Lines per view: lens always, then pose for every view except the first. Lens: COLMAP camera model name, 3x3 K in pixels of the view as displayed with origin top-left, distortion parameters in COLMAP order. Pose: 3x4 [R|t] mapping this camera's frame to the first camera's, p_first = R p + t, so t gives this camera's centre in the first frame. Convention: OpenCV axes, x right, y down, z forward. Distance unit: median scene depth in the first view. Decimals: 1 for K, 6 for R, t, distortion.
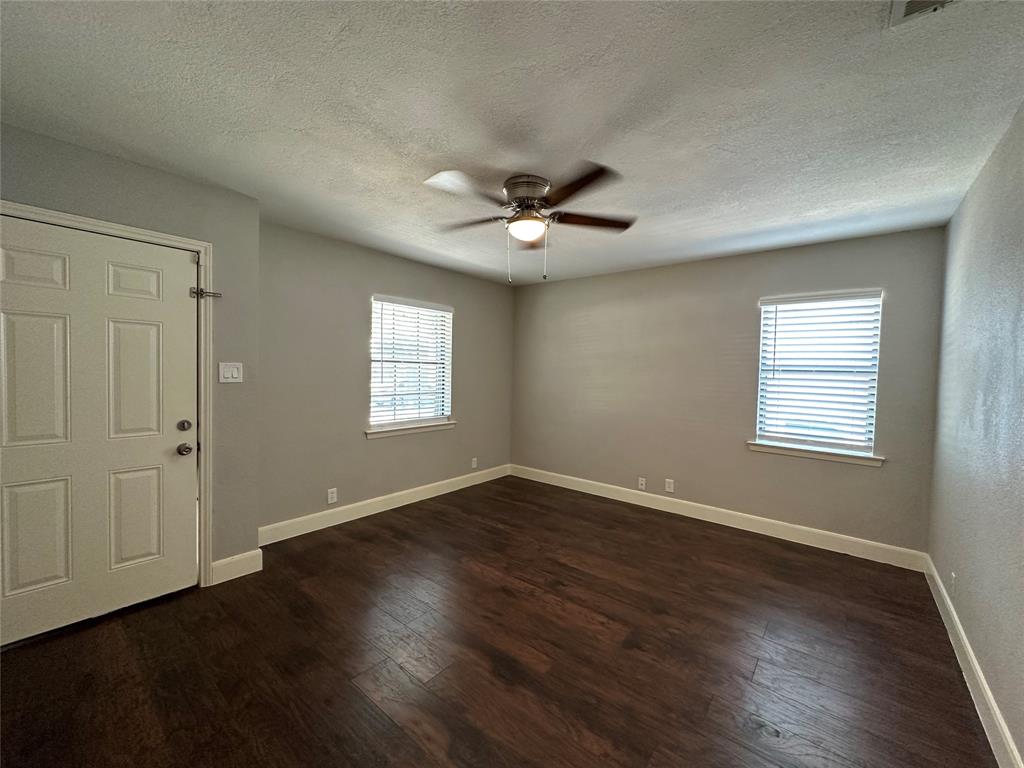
lens RADIAL K [[408.9, 0, 511.8], [0, 408.9, 383.0], [0, 0, 1]] dist [-0.002087, 0.000859]
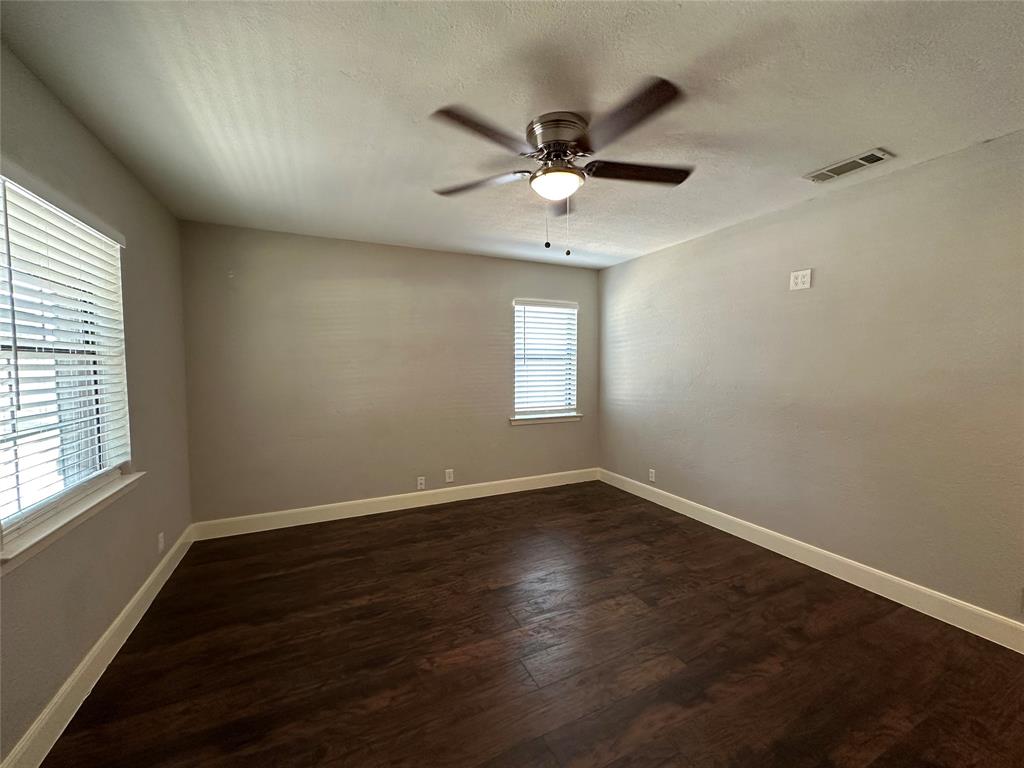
lens RADIAL K [[408.9, 0, 509.4], [0, 408.9, 384.9], [0, 0, 1]] dist [-0.002087, 0.000859]
pose [[0.418918, -0.072441, 0.905130, -0.504797], [0.041262, 0.997302, 0.060721, -0.027907], [-0.907086, 0.011910, 0.420776, 0.511004]]
